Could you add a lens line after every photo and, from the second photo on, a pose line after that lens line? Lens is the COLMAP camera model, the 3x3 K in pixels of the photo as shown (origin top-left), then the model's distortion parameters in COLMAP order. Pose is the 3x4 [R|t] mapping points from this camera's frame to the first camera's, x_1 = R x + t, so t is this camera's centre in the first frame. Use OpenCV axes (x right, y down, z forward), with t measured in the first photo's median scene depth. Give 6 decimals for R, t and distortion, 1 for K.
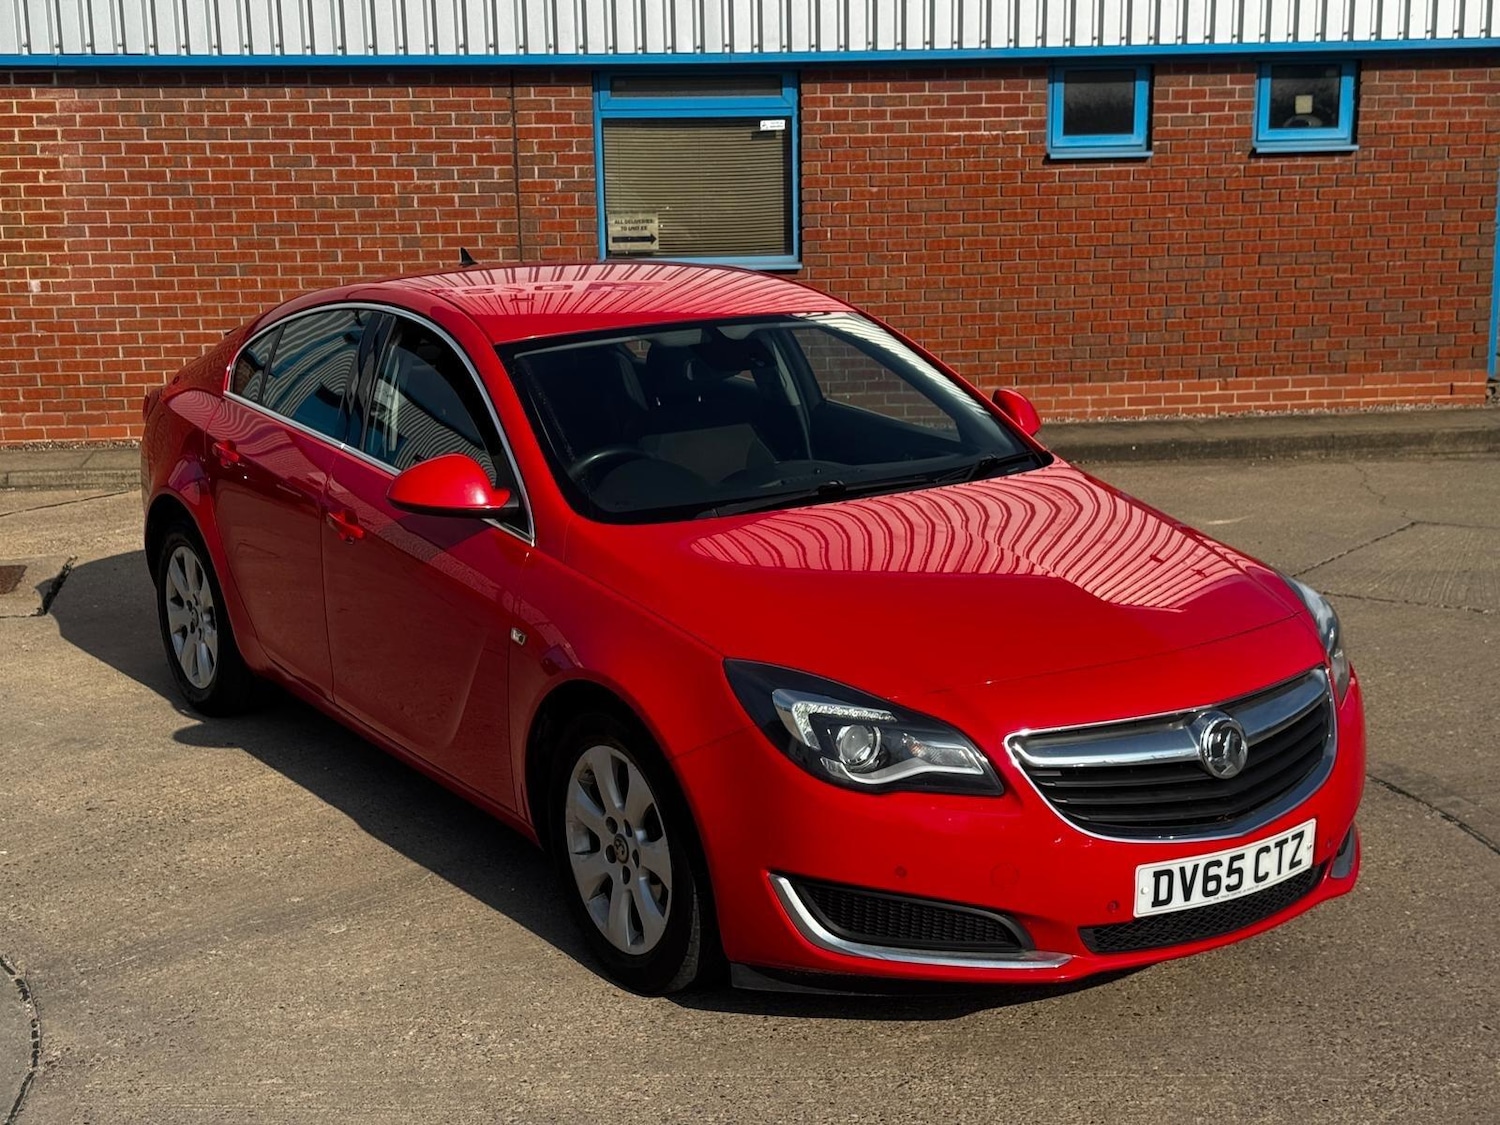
lens RADIAL K [[2060.6, 0, 750.0], [0, 2060.6, 562.5], [0, 0, 1]] dist [0.202762, -0.449531]
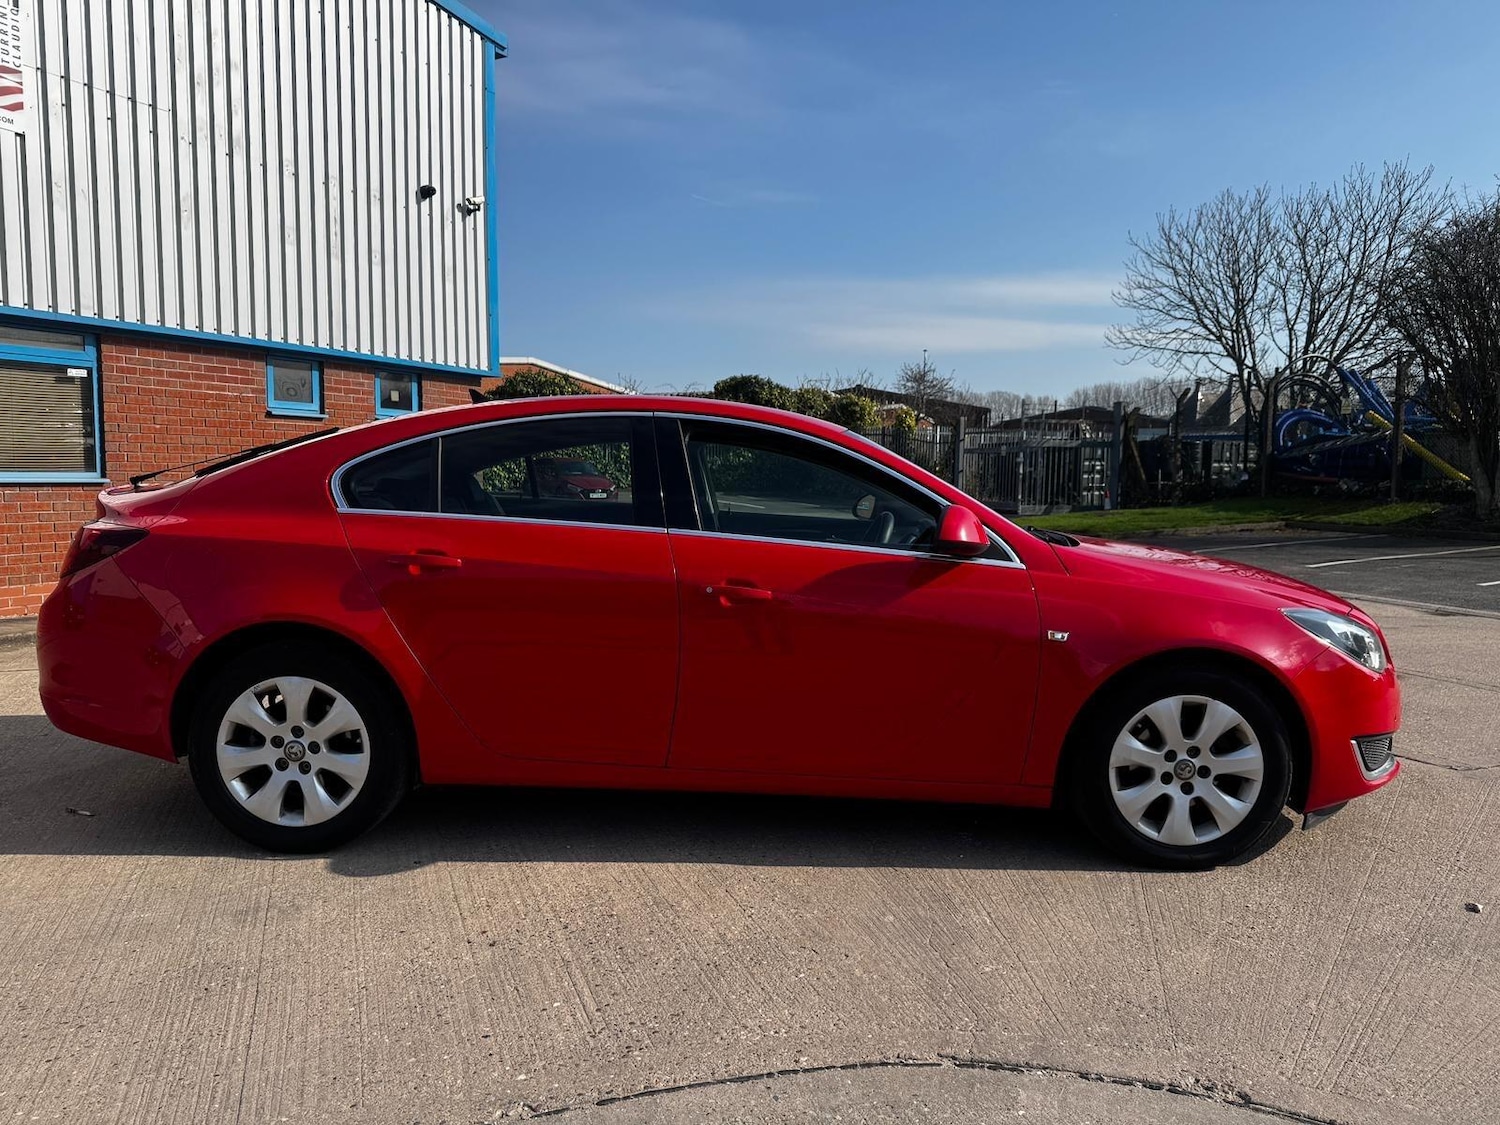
lens RADIAL K [[1068.6, 0, 750.0], [0, 1068.6, 562.5], [0, 0, 1]] dist [0.006840, -0.004816]
pose [[0.564141, -0.047884, 0.824289, -0.314169], [0.145865, 0.988395, -0.042413, -0.005048], [-0.812692, 0.144162, 0.564578, 0.309303]]
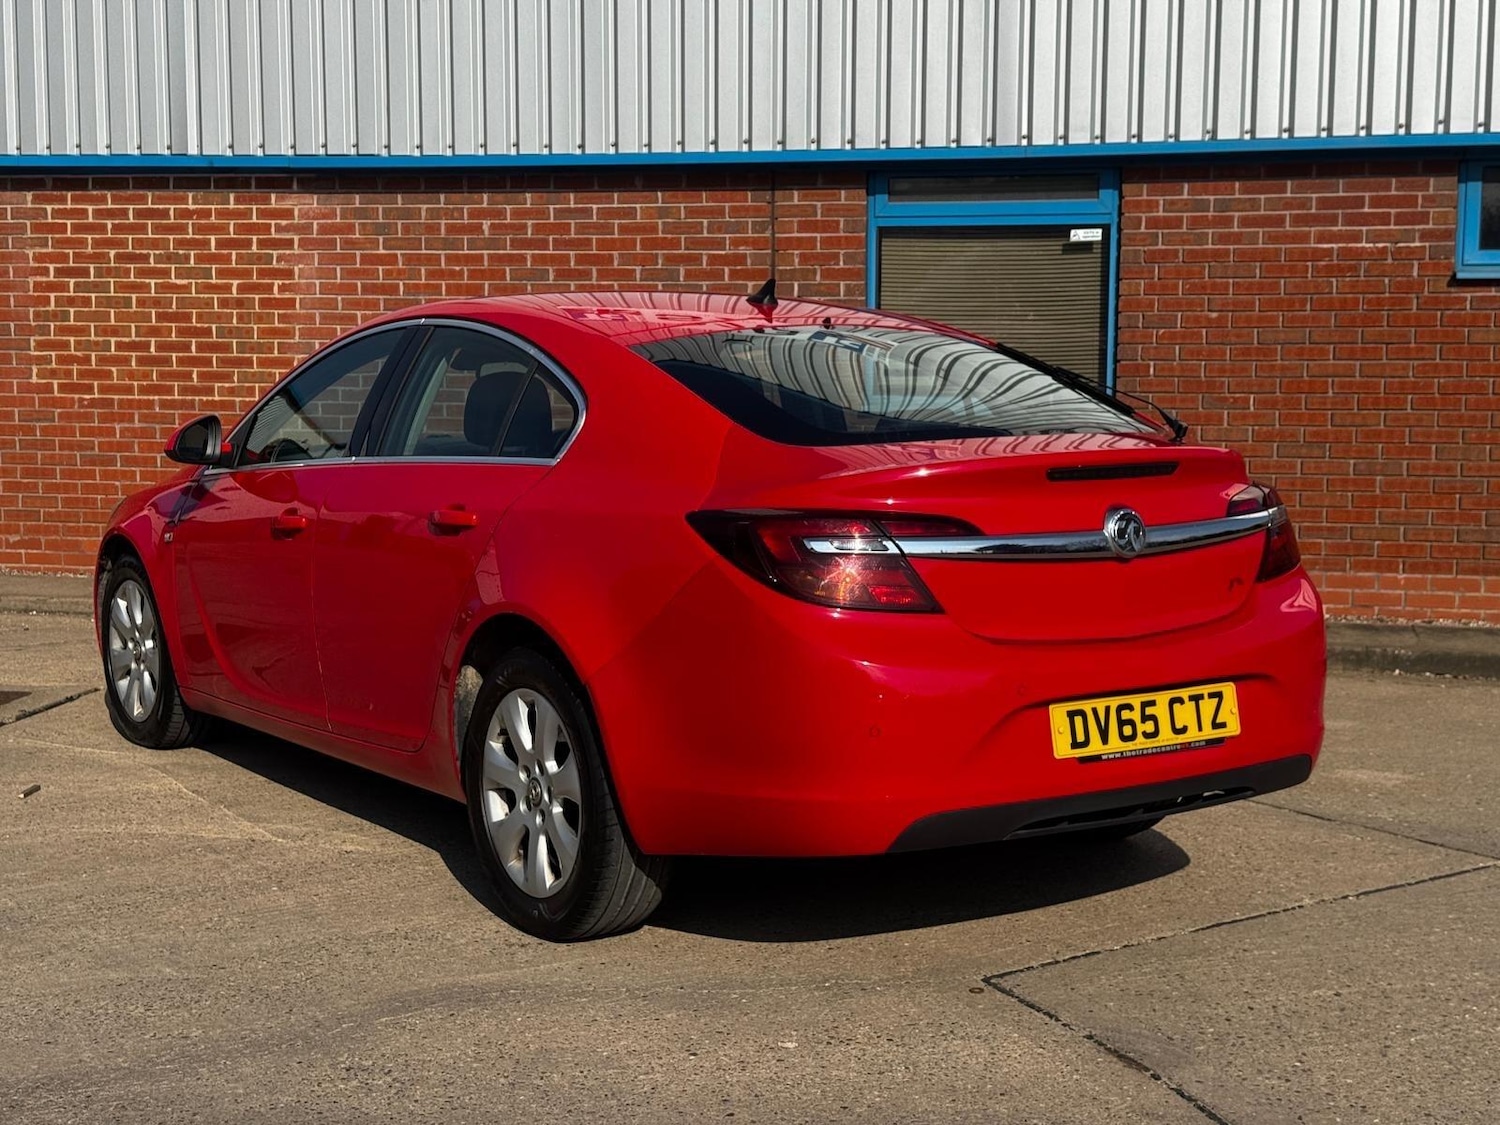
lens RADIAL K [[2060.6, 0, 750.0], [0, 2060.6, 562.5], [0, 0, 1]] dist [0.202762, -0.449531]
pose [[0.940731, 0.053864, -0.334849, 0.169770], [-0.088130, 0.992215, -0.087986, -0.001318], [0.327503, 0.112282, 0.938155, 0.216928]]
